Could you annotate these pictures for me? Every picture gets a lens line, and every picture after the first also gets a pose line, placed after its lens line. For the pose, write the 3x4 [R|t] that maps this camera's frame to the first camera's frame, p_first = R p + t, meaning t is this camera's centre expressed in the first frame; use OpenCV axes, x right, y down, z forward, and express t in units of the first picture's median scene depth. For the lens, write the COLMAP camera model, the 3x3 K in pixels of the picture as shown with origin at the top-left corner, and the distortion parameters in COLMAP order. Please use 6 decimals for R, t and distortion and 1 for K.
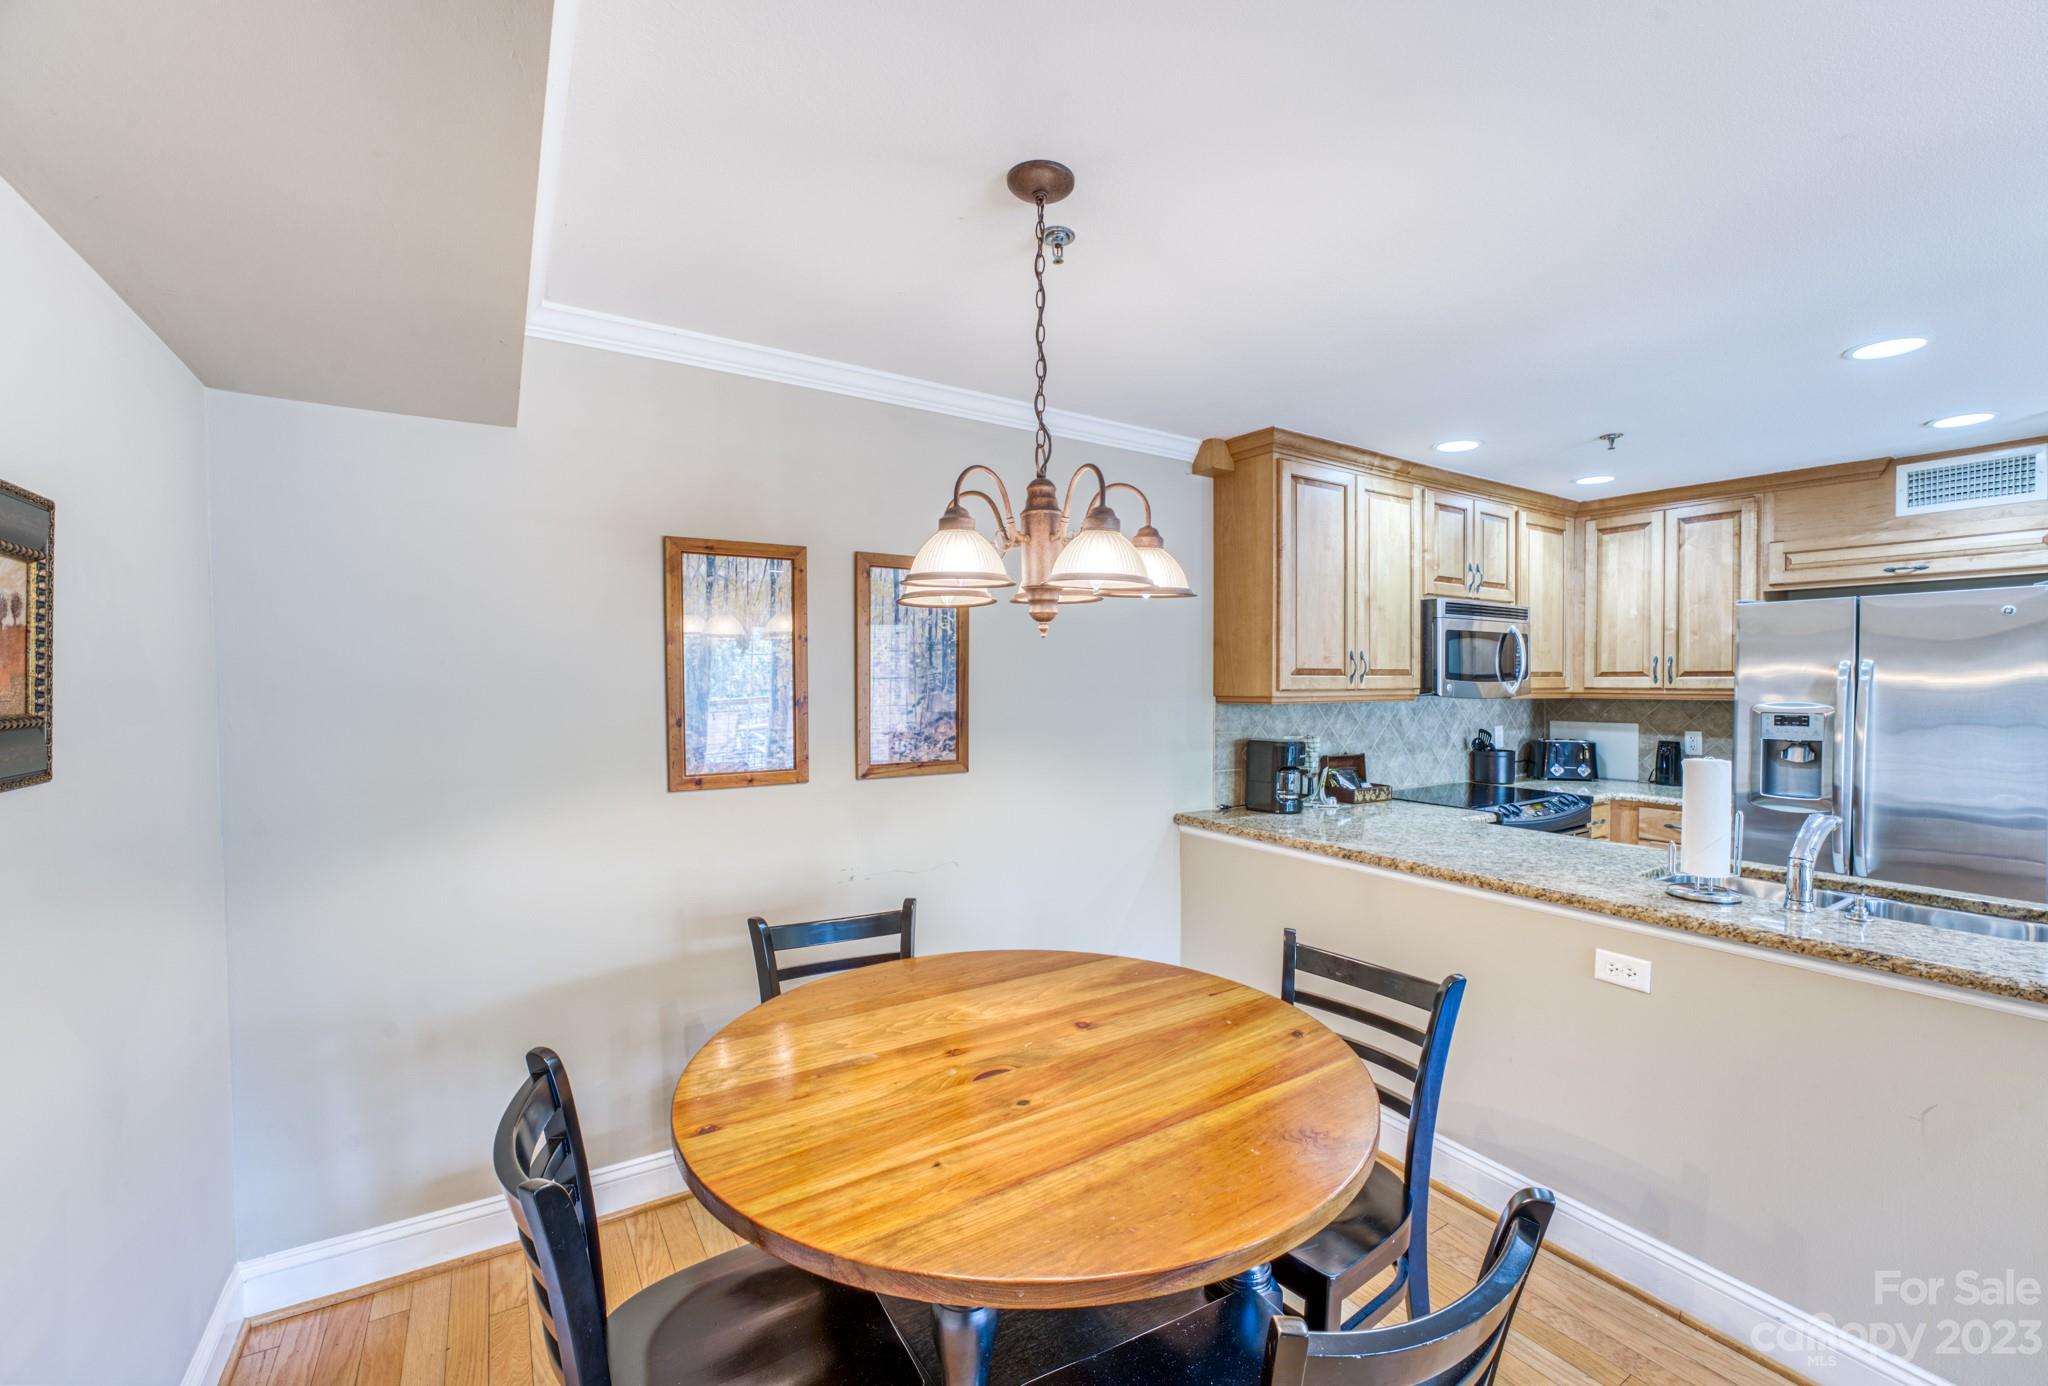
lens RADIAL K [[826.2, 0, 1019.6], [0, 826.2, 696.0], [0, 0, 1]] dist [-0.024107, 0.002210]
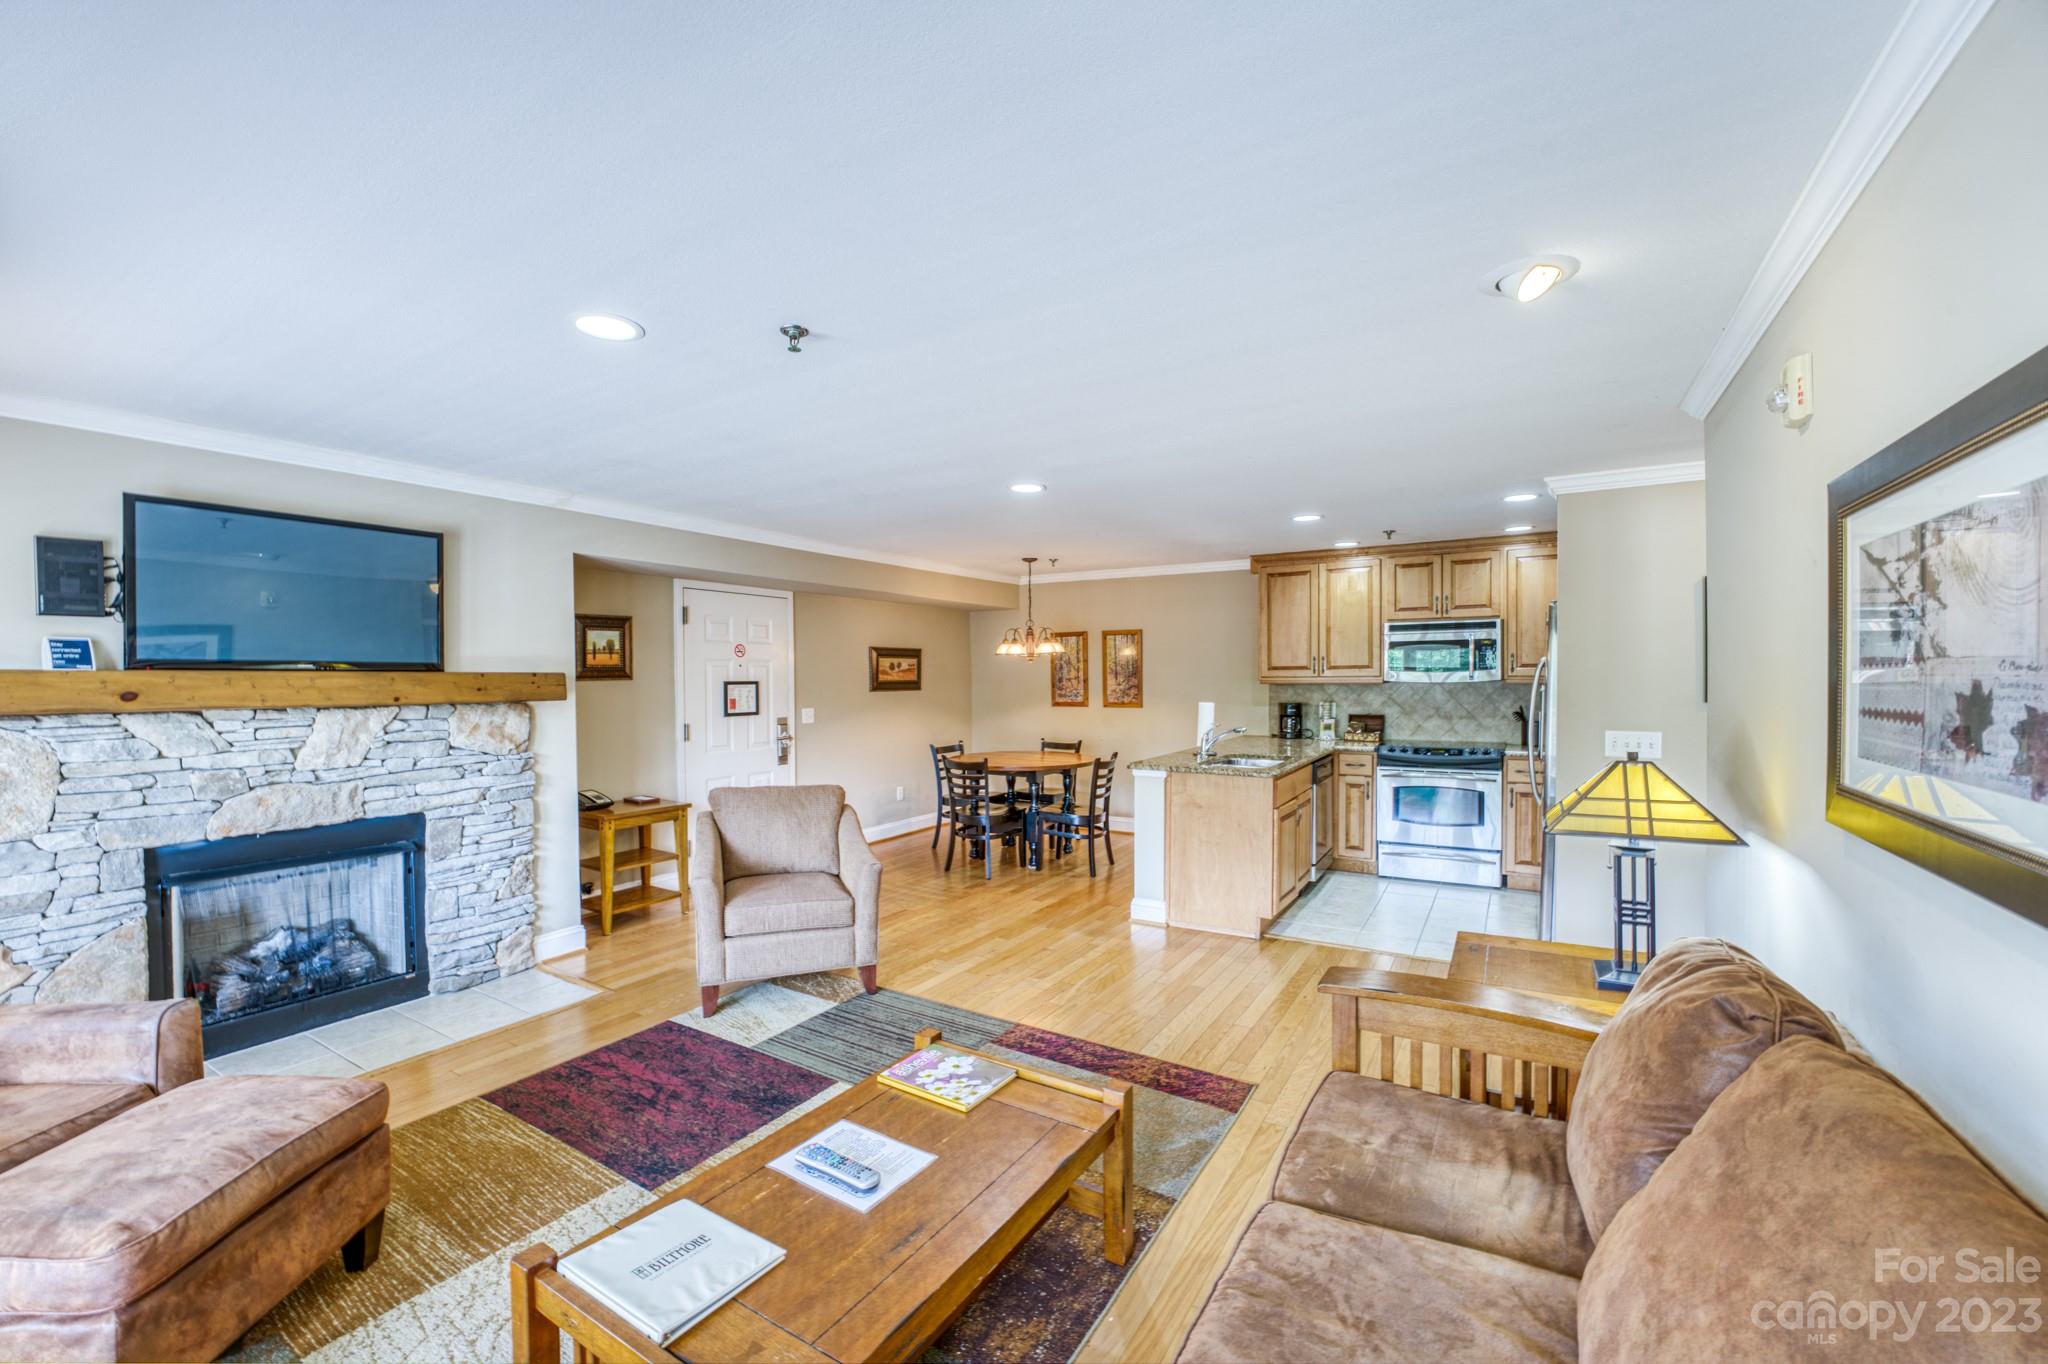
lens RADIAL K [[826.2, 0, 1024.2], [0, 826.2, 685.1], [0, 0, 1]] dist [-0.024107, 0.002210]
pose [[0.449652, 0.008699, -0.893161, 1.800282], [-0.007048, 0.999956, 0.006191, 0.004407], [0.893176, 0.003512, 0.449693, -0.459215]]
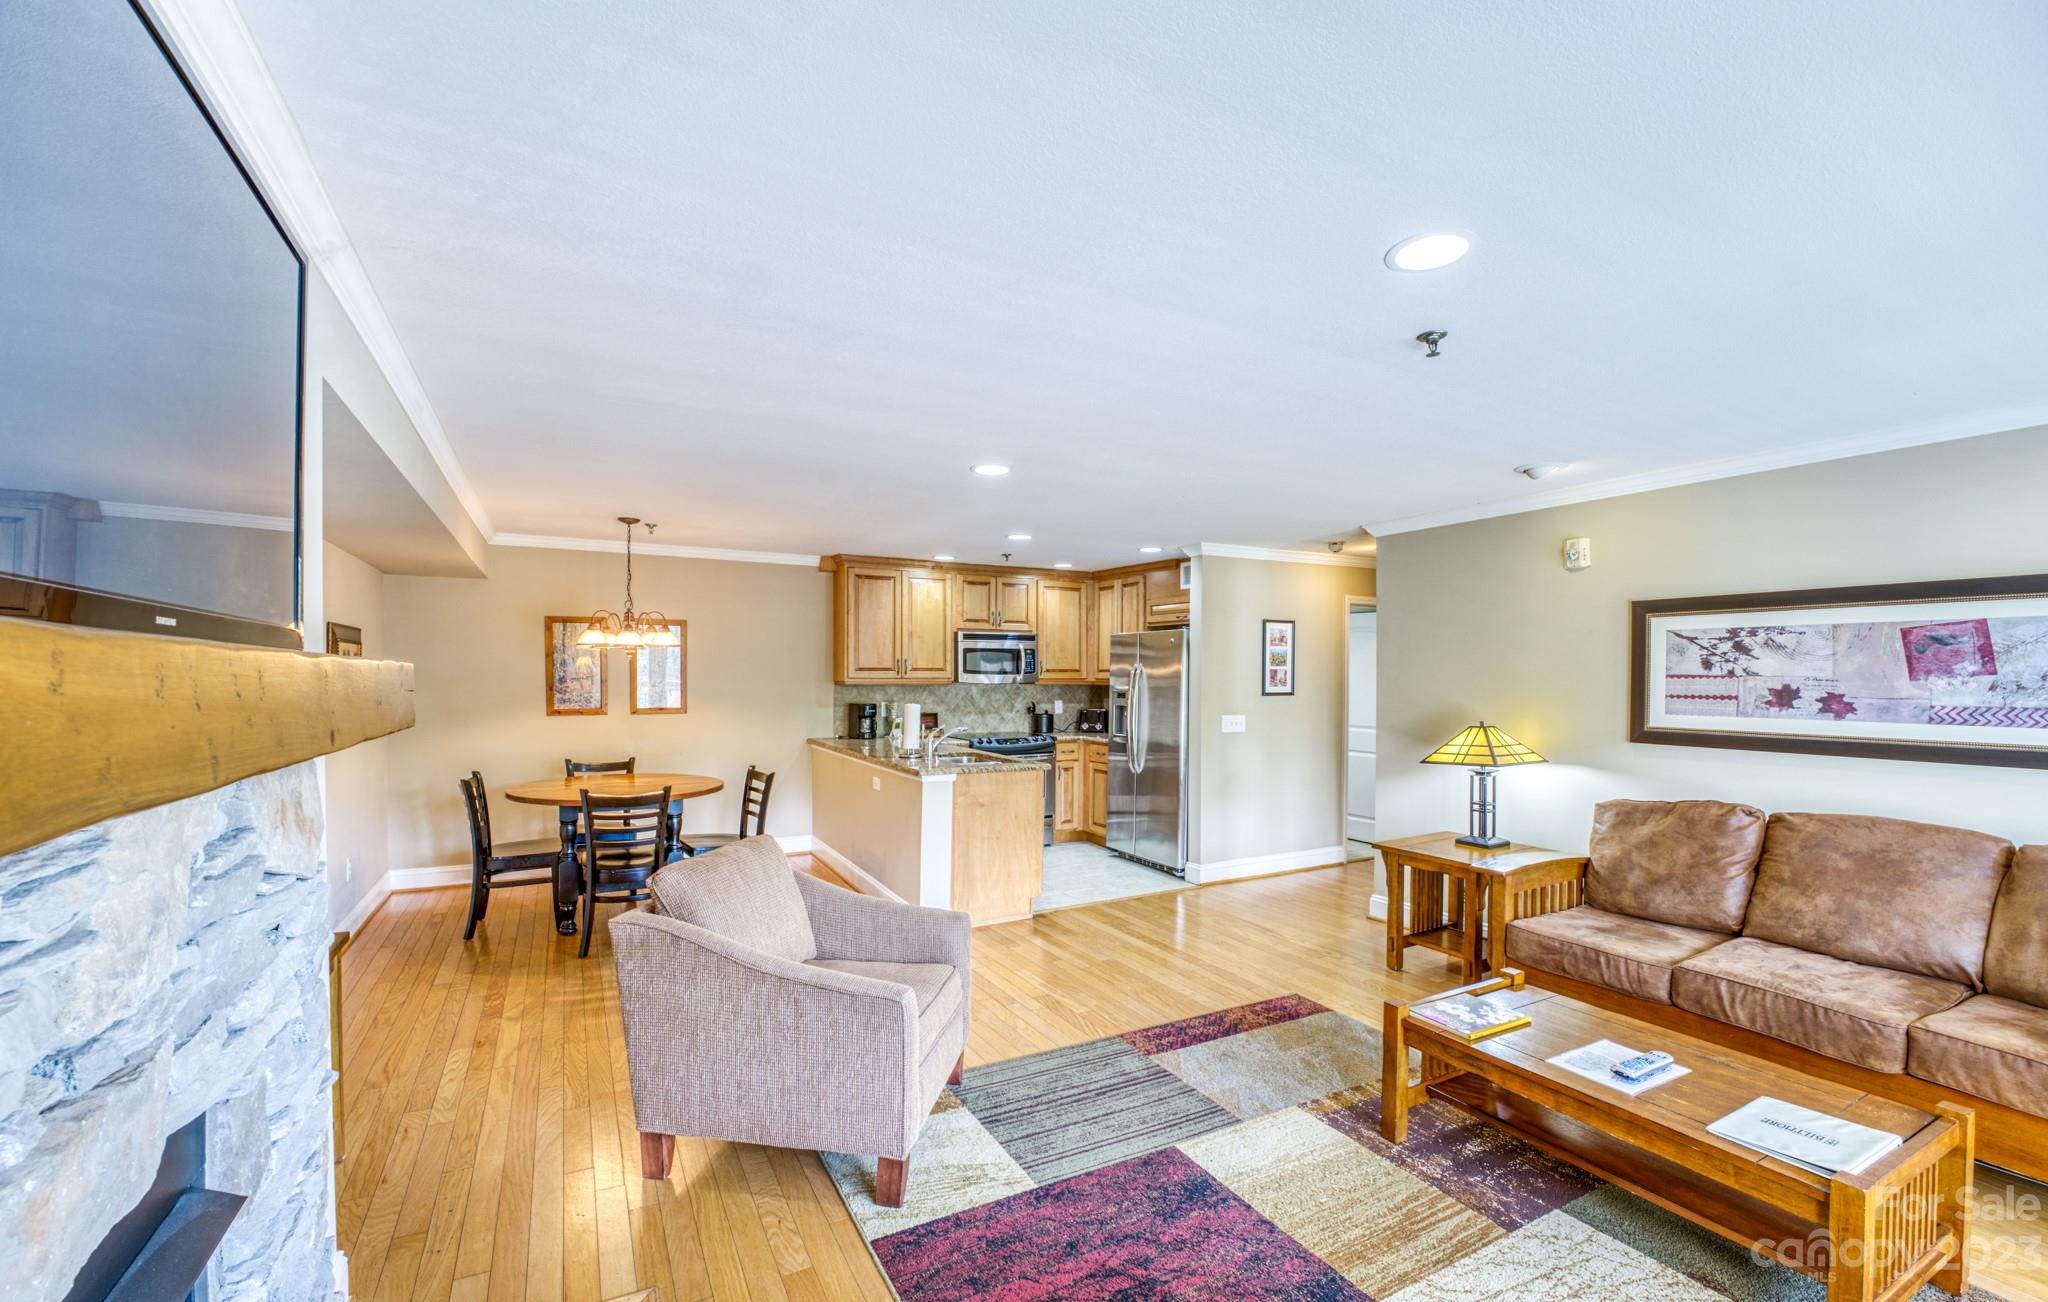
lens RADIAL K [[845.6, 0, 1016.1], [0, 845.6, 683.6], [0, 0, 1]] dist [-0.021433, -0.000123]
pose [[0.998051, 0.006233, -0.062084, 0.814545], [-0.006507, 0.999970, -0.004219, 0.012067], [0.062056, 0.004614, 0.998062, -1.035252]]
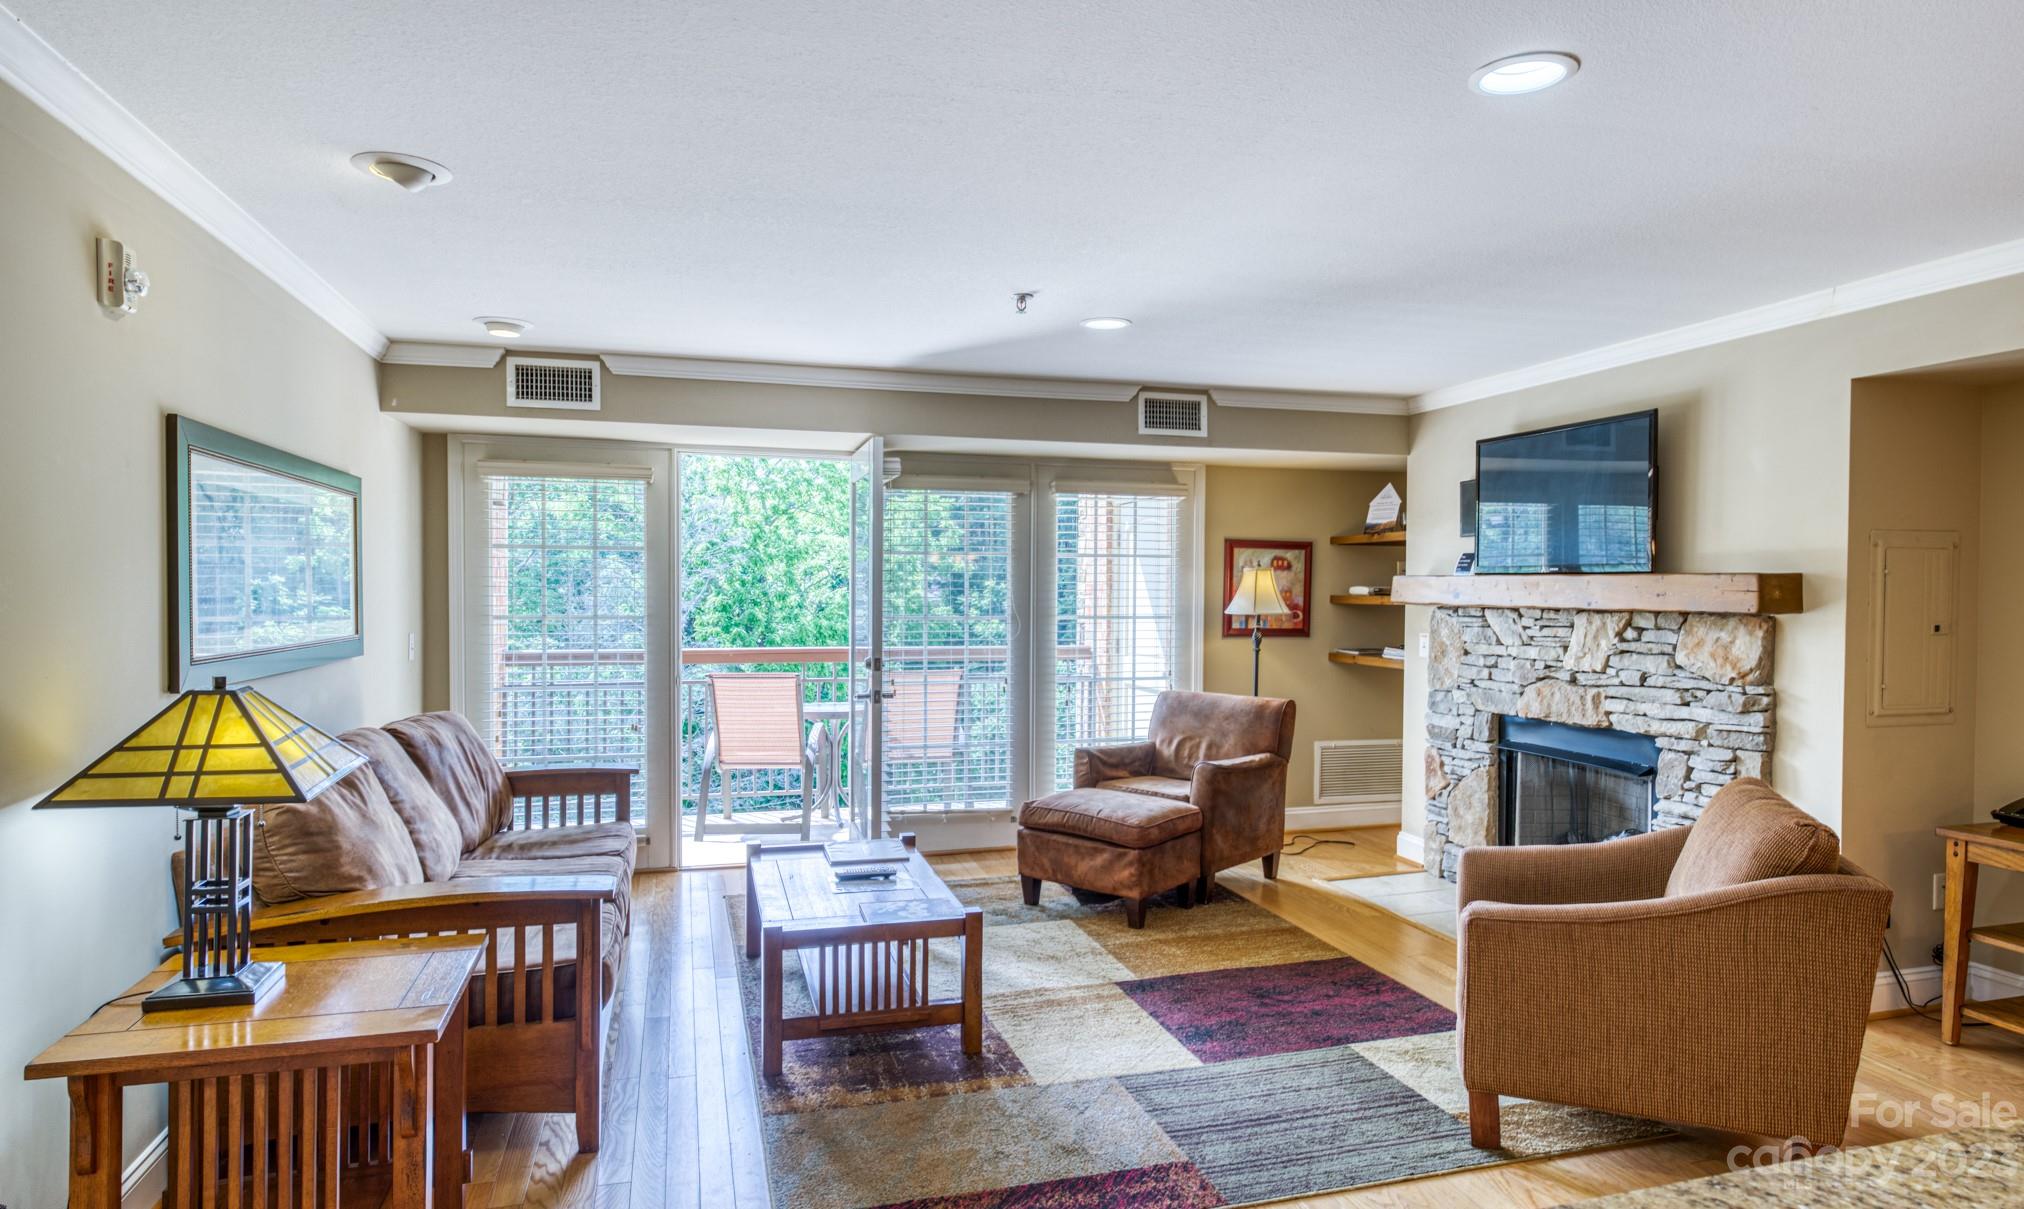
lens RADIAL K [[1144.7, 0, 1023.0], [0, 1144.7, 605.8], [0, 0, 1]] dist [-0.000396, 0.000009]
pose [[-0.965691, -0.005996, 0.259626, 0.808591], [0.000960, 0.999644, 0.026656, -0.000128], [-0.259694, 0.025991, -0.965341, 0.795759]]
